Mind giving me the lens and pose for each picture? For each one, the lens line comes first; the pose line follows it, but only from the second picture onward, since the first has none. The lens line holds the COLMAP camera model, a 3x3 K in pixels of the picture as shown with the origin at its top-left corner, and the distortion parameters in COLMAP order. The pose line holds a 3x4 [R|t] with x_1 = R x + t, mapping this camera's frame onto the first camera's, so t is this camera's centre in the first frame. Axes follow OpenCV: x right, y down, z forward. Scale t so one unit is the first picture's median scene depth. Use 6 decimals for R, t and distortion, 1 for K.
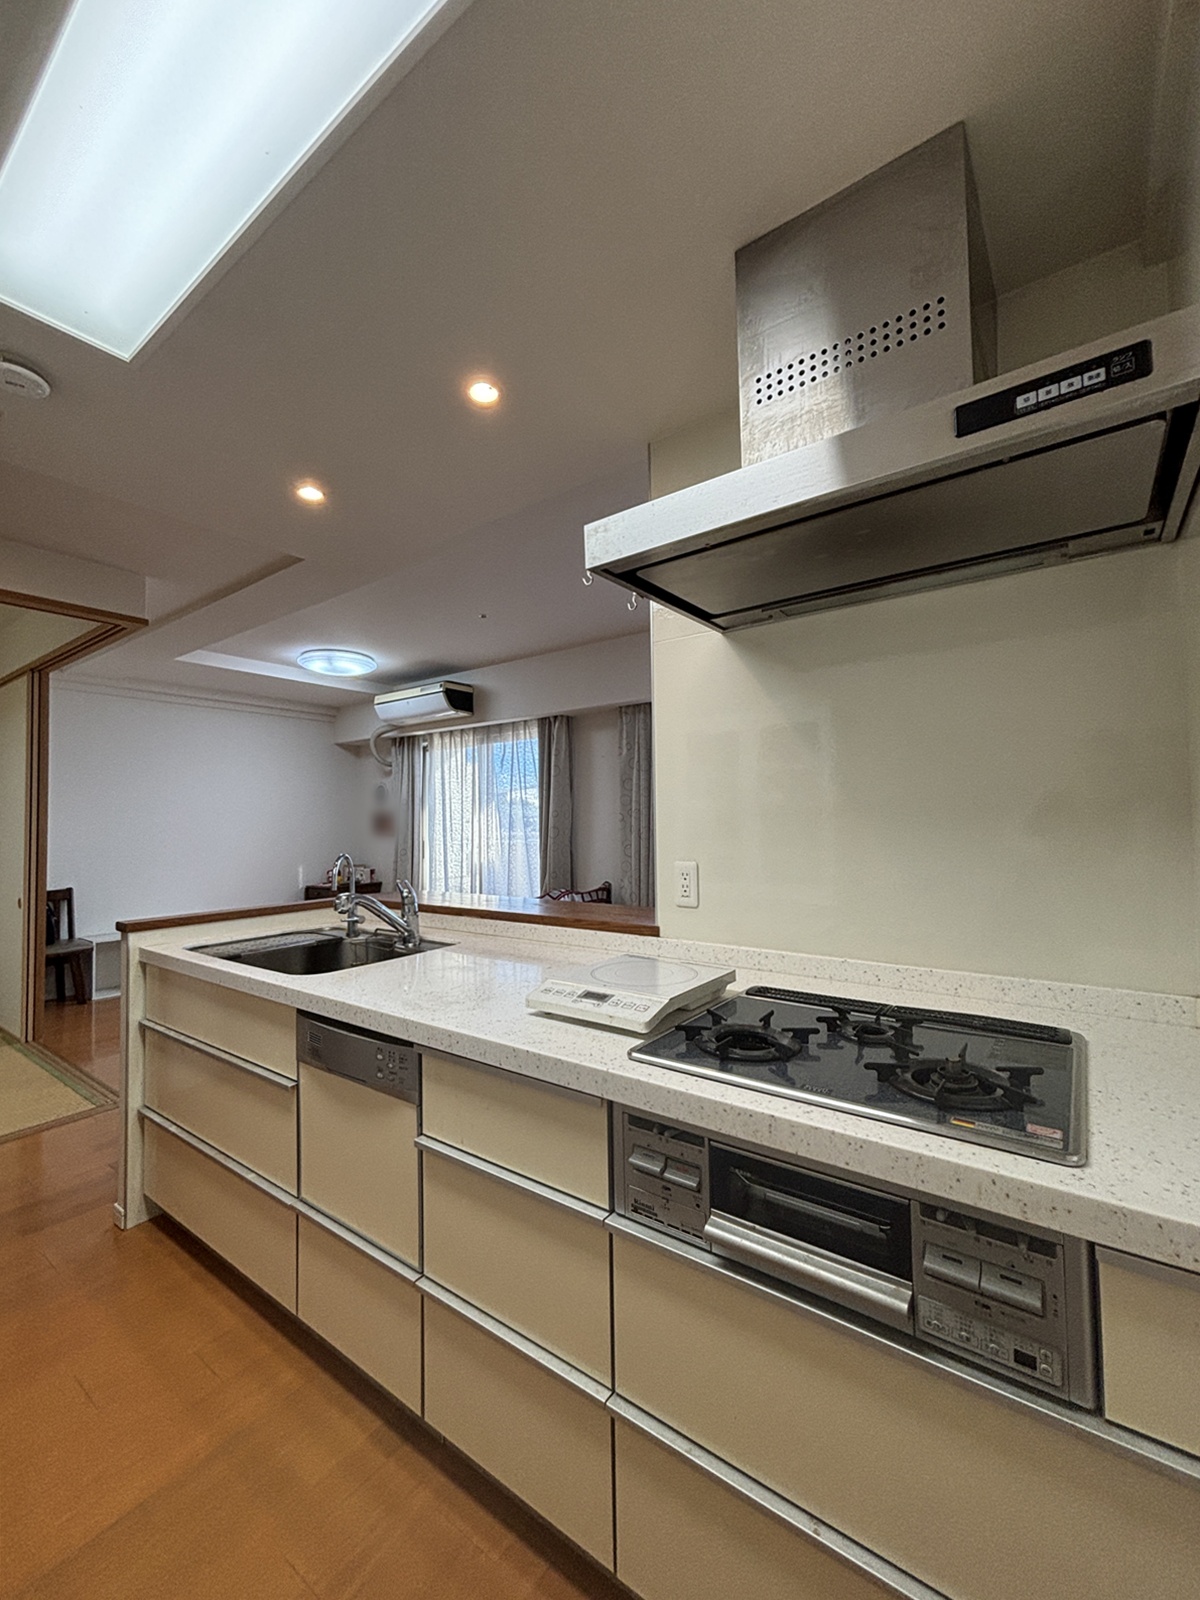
lens RADIAL K [[648.2, 0, 608.7], [0, 648.2, 798.8], [0, 0, 1]] dist [-0.002717, 0.004157]
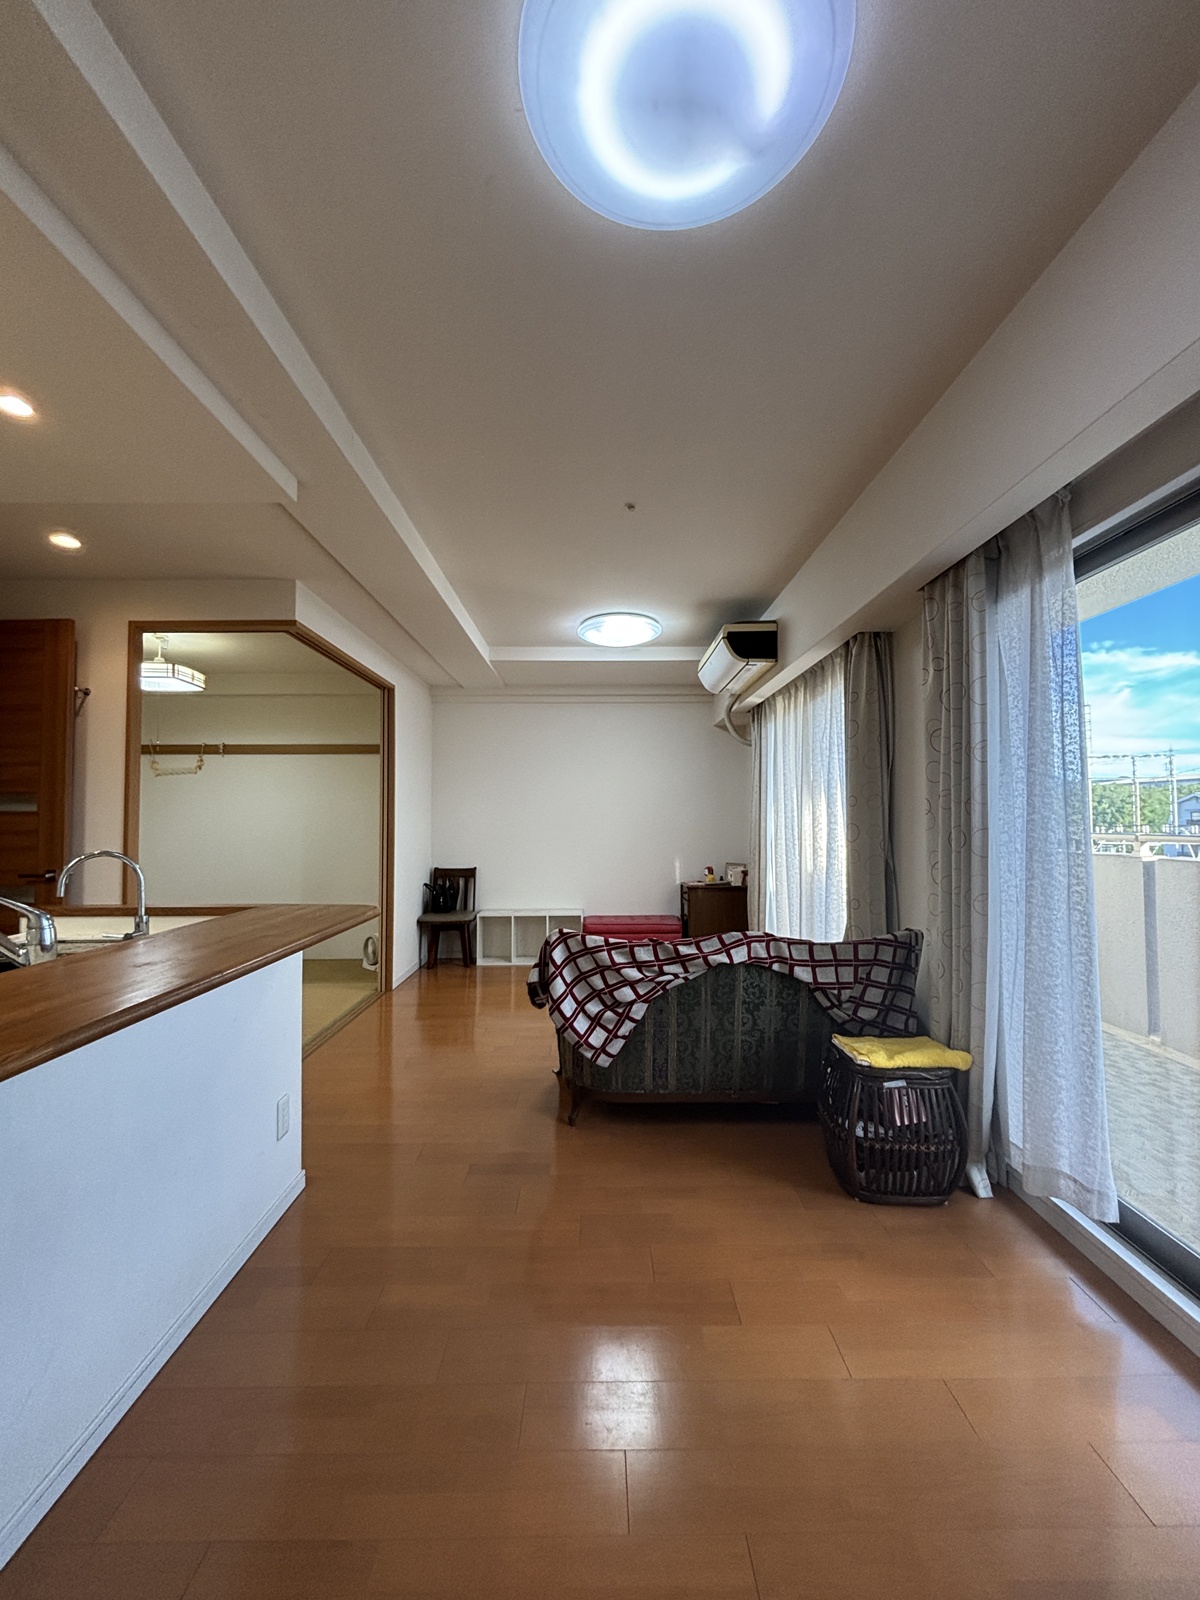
lens RADIAL K [[648.2, 0, 608.7], [0, 648.2, 798.8], [0, 0, 1]] dist [-0.002717, 0.004157]
pose [[0.603376, -0.015630, -0.797304, 0.264645], [0.023099, 0.999731, -0.002117, 0.019399], [0.797122, -0.017140, 0.603574, 0.460761]]
